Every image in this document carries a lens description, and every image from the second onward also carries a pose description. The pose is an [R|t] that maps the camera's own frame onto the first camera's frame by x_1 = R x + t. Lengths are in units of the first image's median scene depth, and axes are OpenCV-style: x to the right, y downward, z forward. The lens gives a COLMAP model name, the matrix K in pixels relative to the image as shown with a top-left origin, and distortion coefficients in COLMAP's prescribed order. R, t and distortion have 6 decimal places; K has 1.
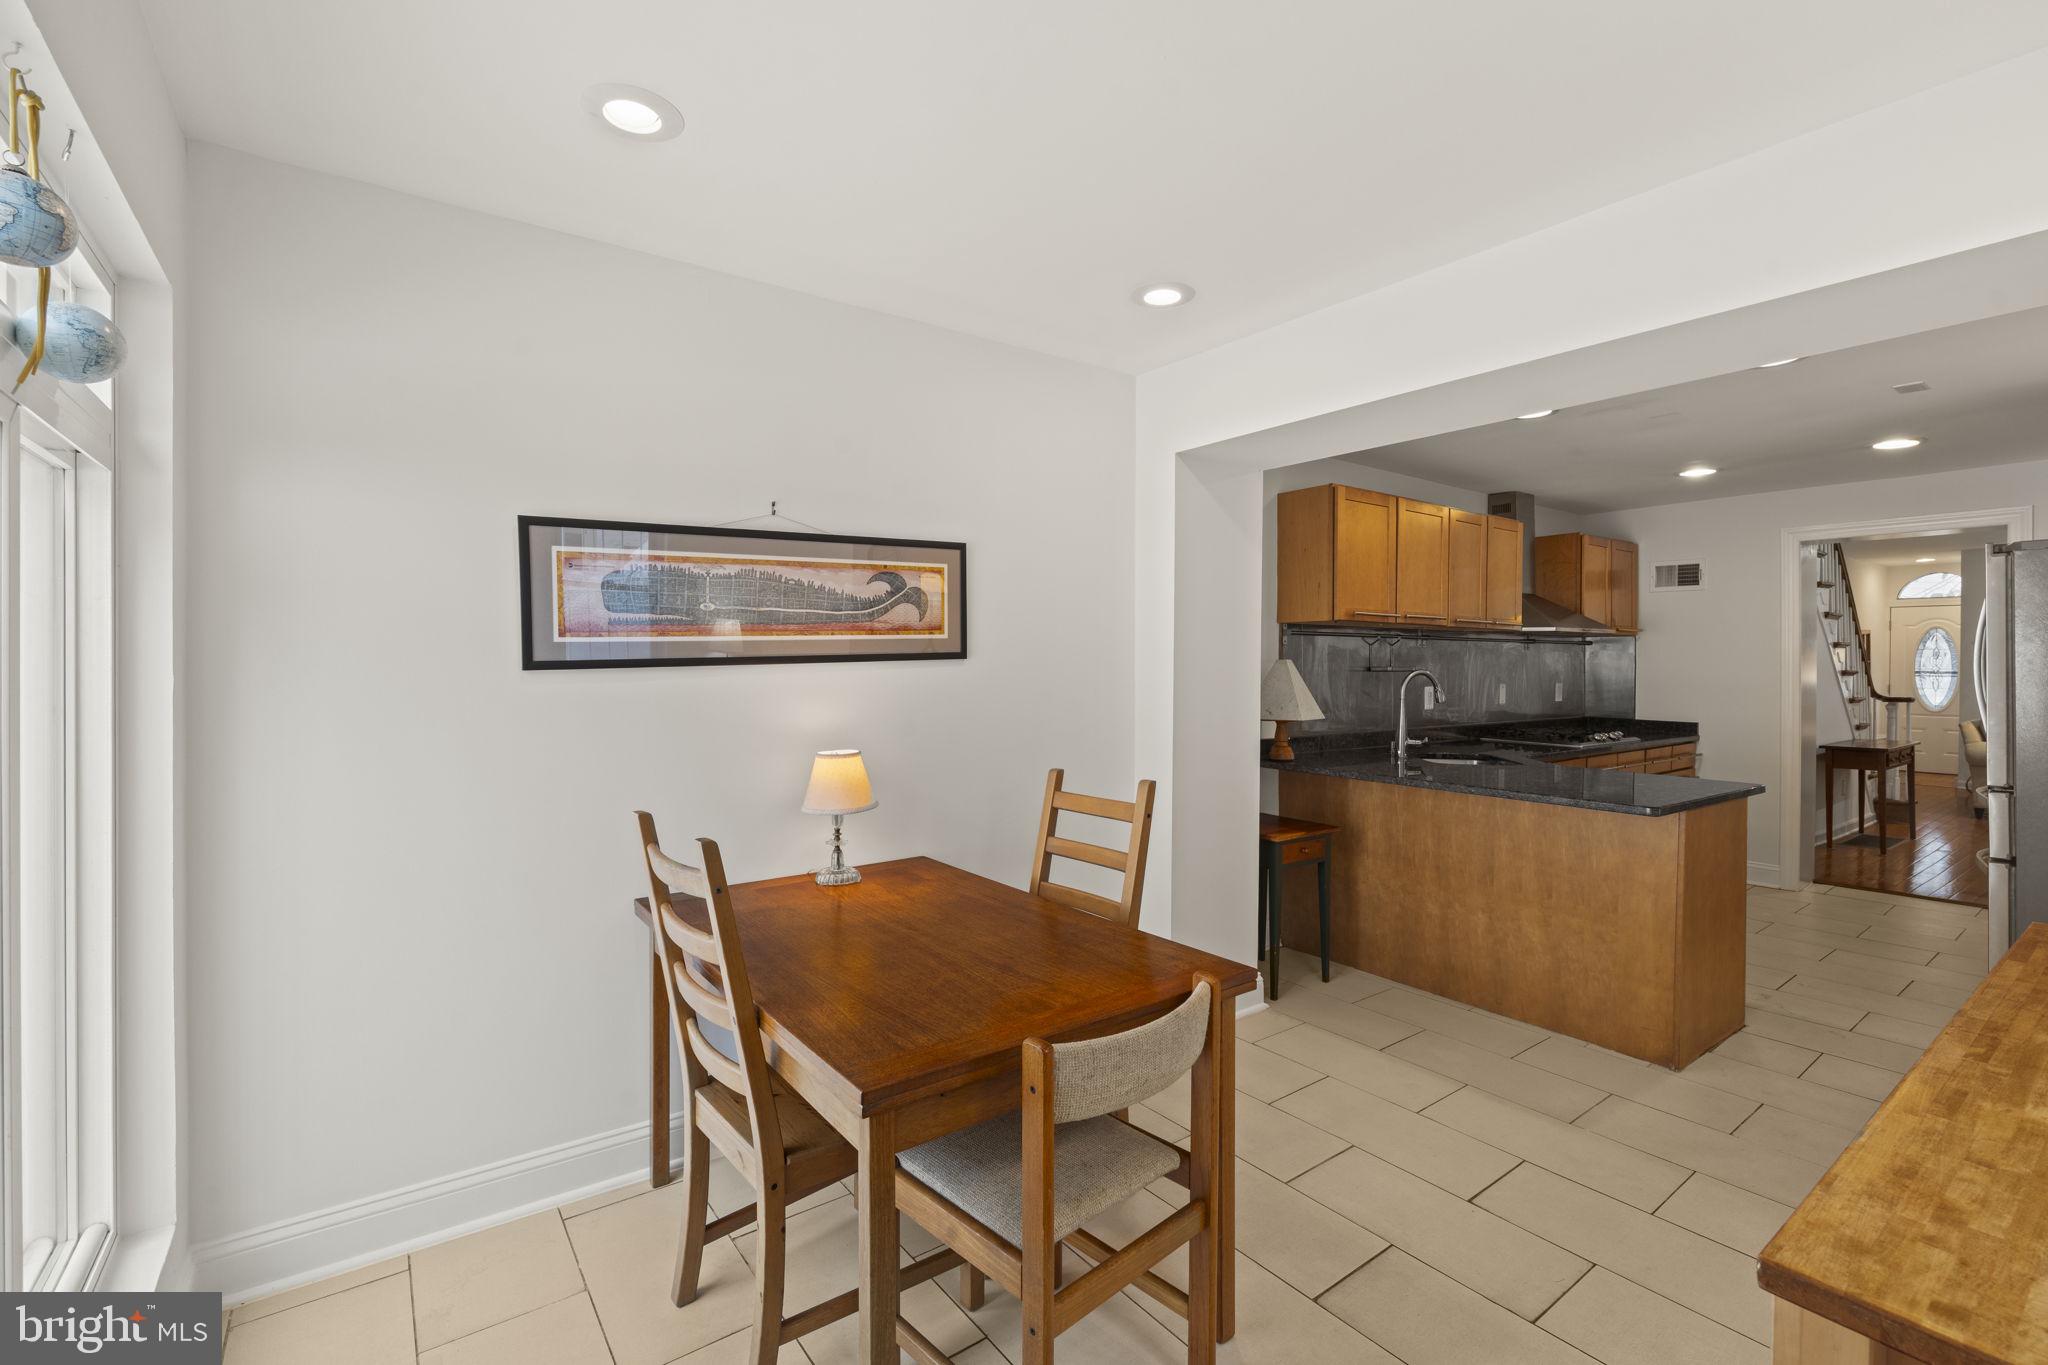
lens RADIAL K [[913.6, 0, 1023.6], [0, 913.6, 672.5], [0, 0, 1]] dist [-0.000557, 0.000217]
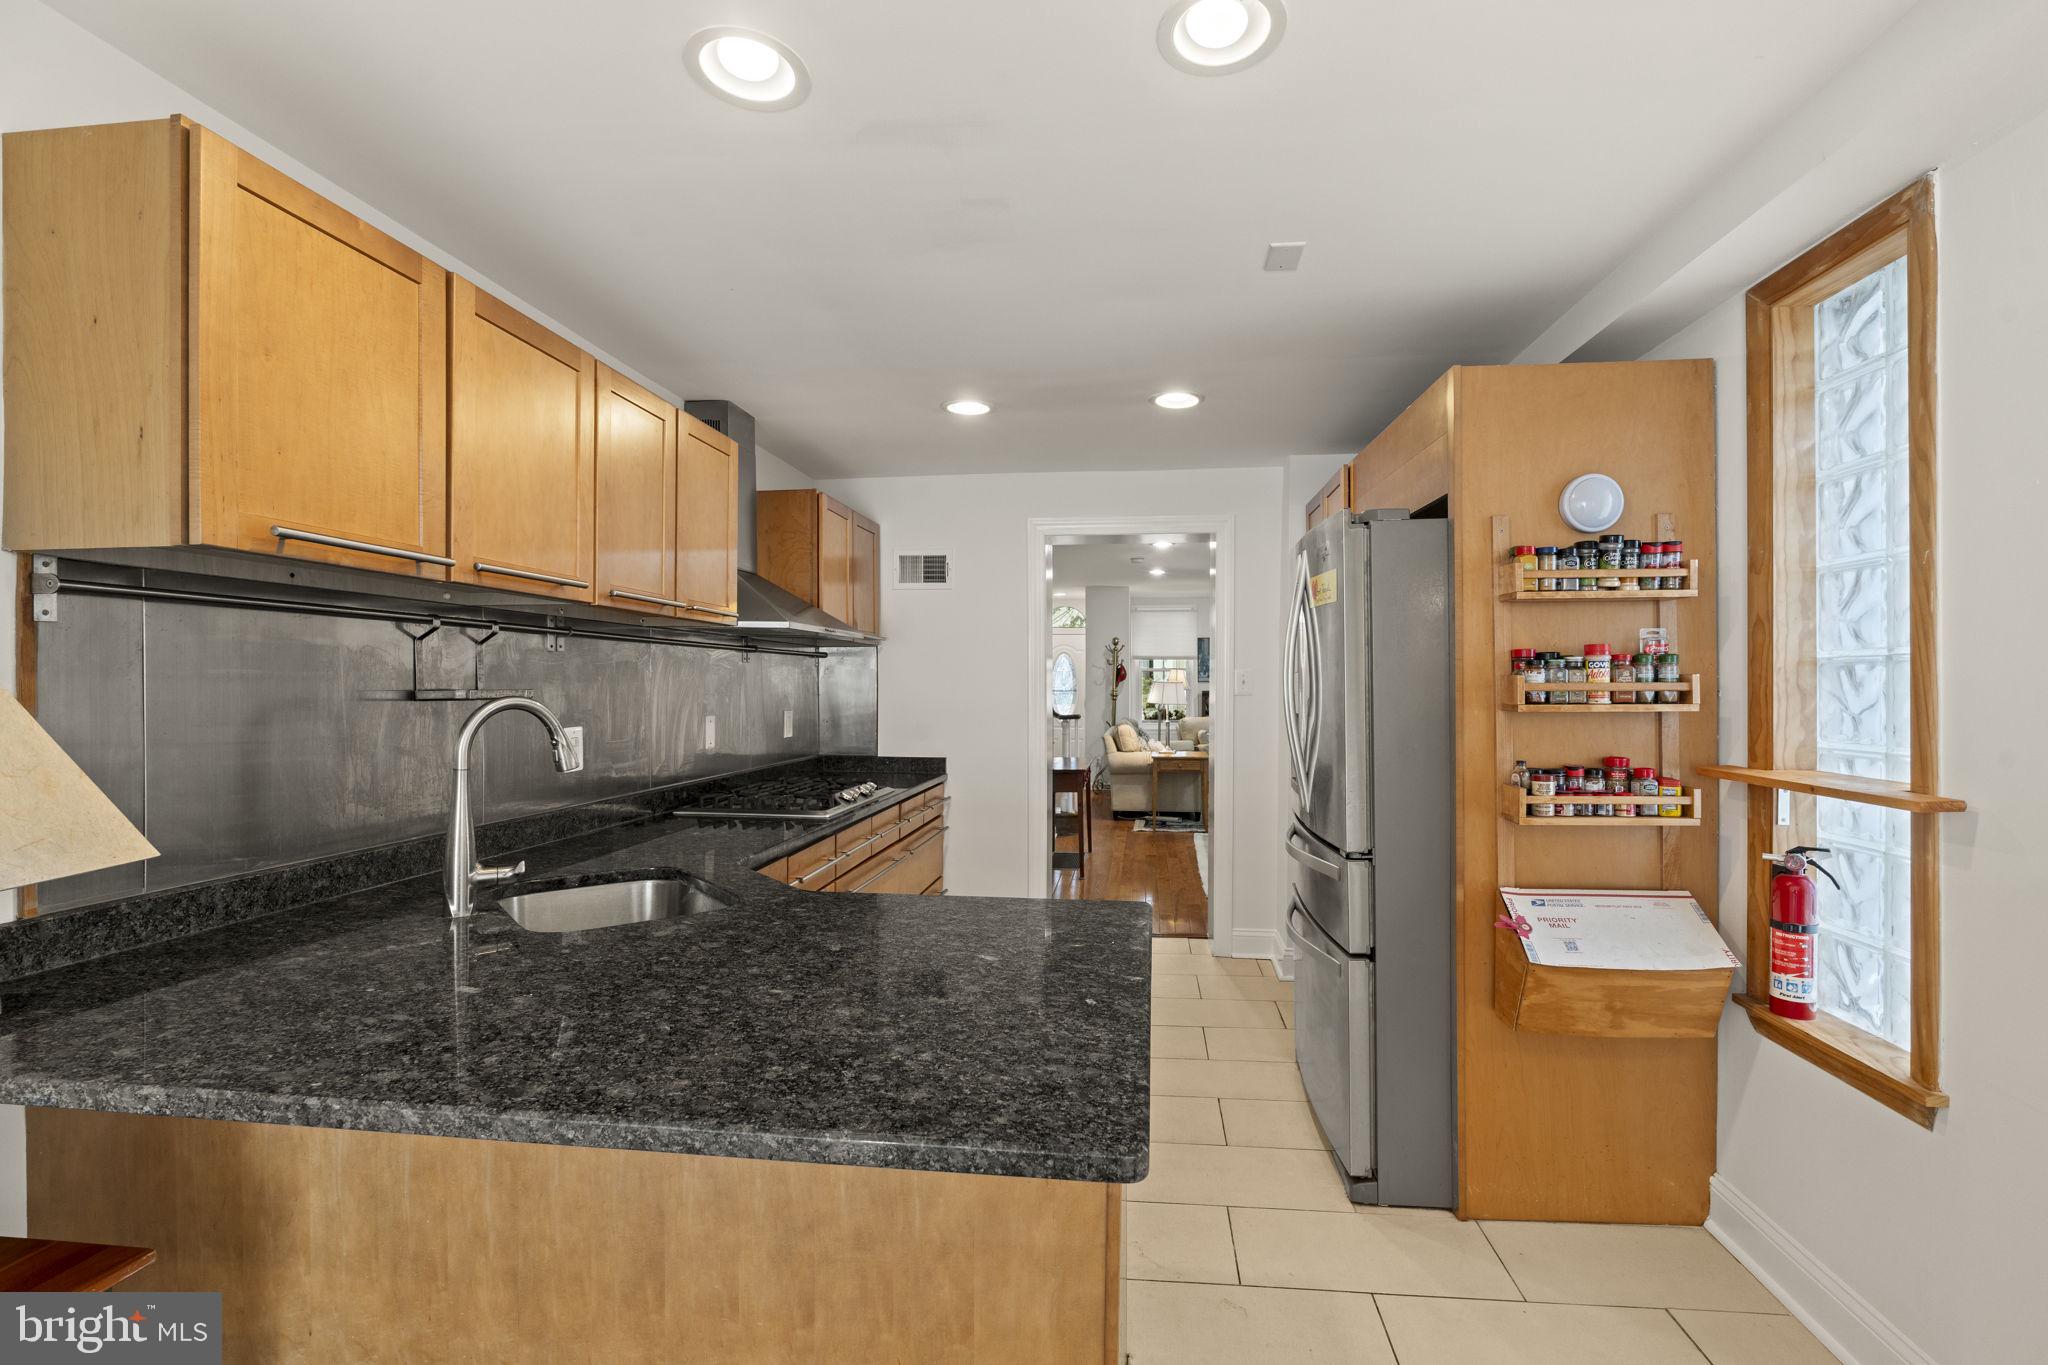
lens RADIAL K [[908.8, 0, 1024.0], [0, 908.8, 682.5], [0, 0, 1]] dist [-0.003687, 0.000410]
pose [[0.696643, -0.001631, 0.717416, 0.246235], [0.012111, 0.999882, -0.009487, -0.001937], [-0.717316, 0.015297, 0.696580, 0.445992]]
